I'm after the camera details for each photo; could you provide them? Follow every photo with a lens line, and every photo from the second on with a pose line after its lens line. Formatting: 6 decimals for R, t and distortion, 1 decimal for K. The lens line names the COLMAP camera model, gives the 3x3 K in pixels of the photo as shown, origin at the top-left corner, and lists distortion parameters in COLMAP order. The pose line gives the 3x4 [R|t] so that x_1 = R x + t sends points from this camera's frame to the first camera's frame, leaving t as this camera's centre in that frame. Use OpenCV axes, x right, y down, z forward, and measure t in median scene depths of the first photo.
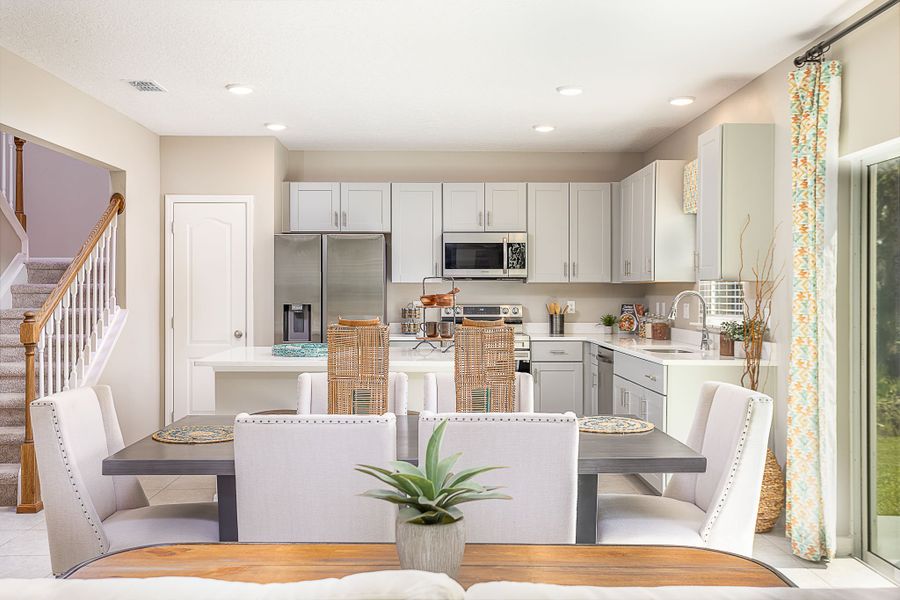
lens RADIAL K [[853.4, 0, 437.3], [0, 853.4, 307.1], [0, 0, 1]] dist [0.007297, 0.000000]
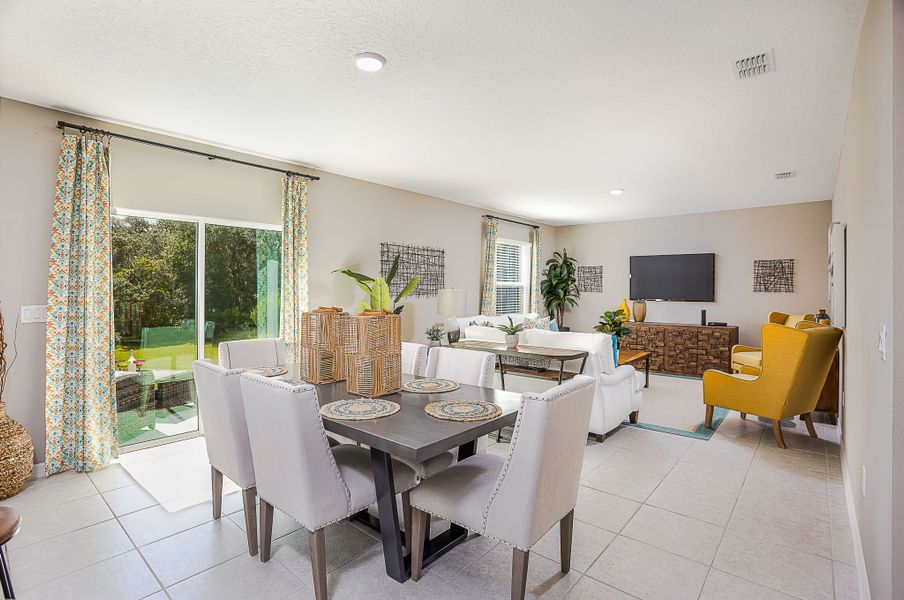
lens RADIAL K [[441.8, 0, 449.0], [0, 441.8, 296.0], [0, 0, 1]] dist [-0.058945, 0.012455]
pose [[-0.761451, -0.008308, 0.648170, -0.302742], [0.009594, 0.999664, 0.024083, -0.012910], [-0.648152, 0.024556, -0.761115, 0.681174]]
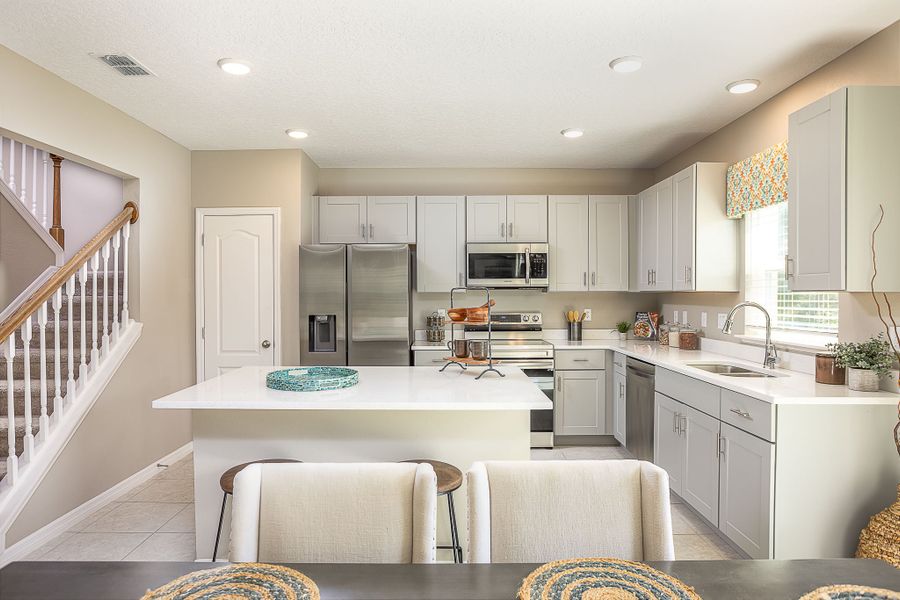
lens RADIAL K [[539.1, 0, 444.6], [0, 539.1, 302.3], [0, 0, 1]] dist [-0.052675, 0.003834]
pose [[0.999937, -0.004286, -0.010411, -0.014180], [0.004247, 0.999984, -0.003765, -0.014779], [0.010427, 0.003720, 0.999939, 0.365129]]
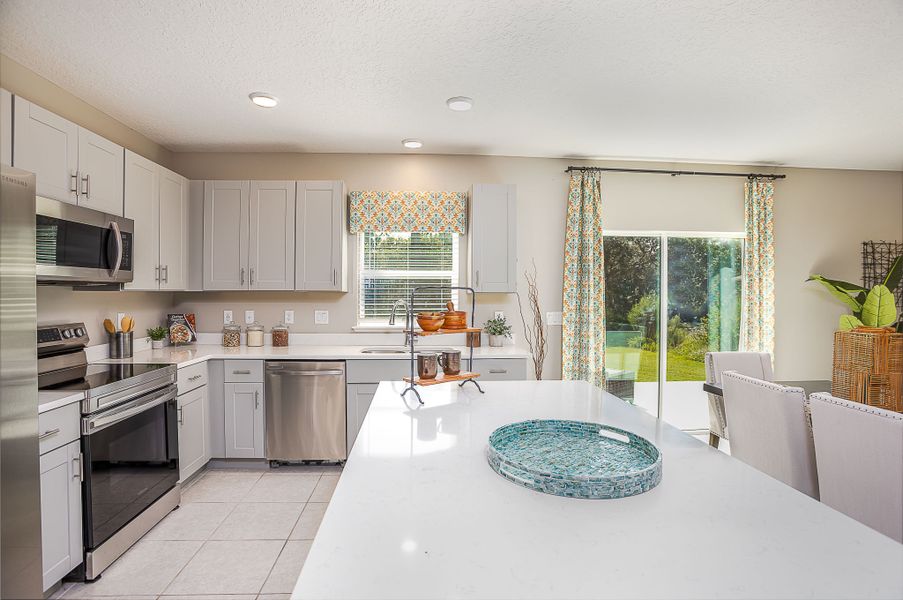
lens RADIAL K [[441.3, 0, 442.1], [0, 441.3, 299.9], [0, 0, 1]] dist [-0.058945, 0.012455]
pose [[-0.058014, -0.019394, 0.998127, -0.276893], [0.013126, 0.999710, 0.020188, -0.025822], [-0.998229, 0.014272, -0.057743, 0.800989]]
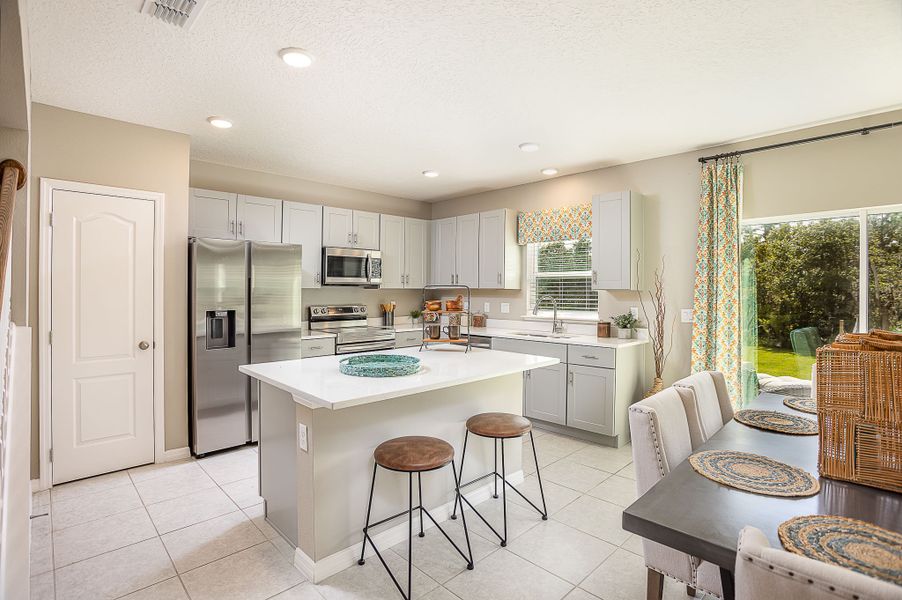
lens RADIAL K [[440.8, 0, 441.0], [0, 440.8, 289.3], [0, 0, 1]] dist [-0.058945, 0.012455]
pose [[0.723220, 0.002445, 0.690614, -0.318381], [0.010528, 0.999838, -0.014565, -0.017432], [-0.690538, 0.017804, 0.723077, 0.458041]]
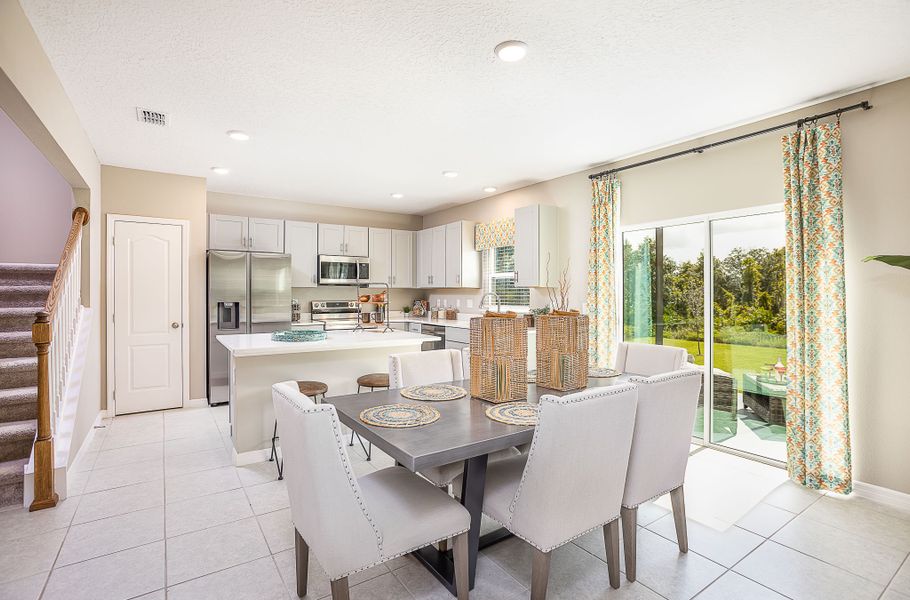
lens RADIAL K [[435.4, 0, 446.4], [0, 435.4, 295.4], [0, 0, 1]] dist [-0.032851, 0.003012]
pose [[0.832589, -0.001546, 0.553889, -0.251453], [0.008525, 0.999913, -0.010023, -0.003786], [-0.553825, 0.013067, 0.832530, 0.221133]]
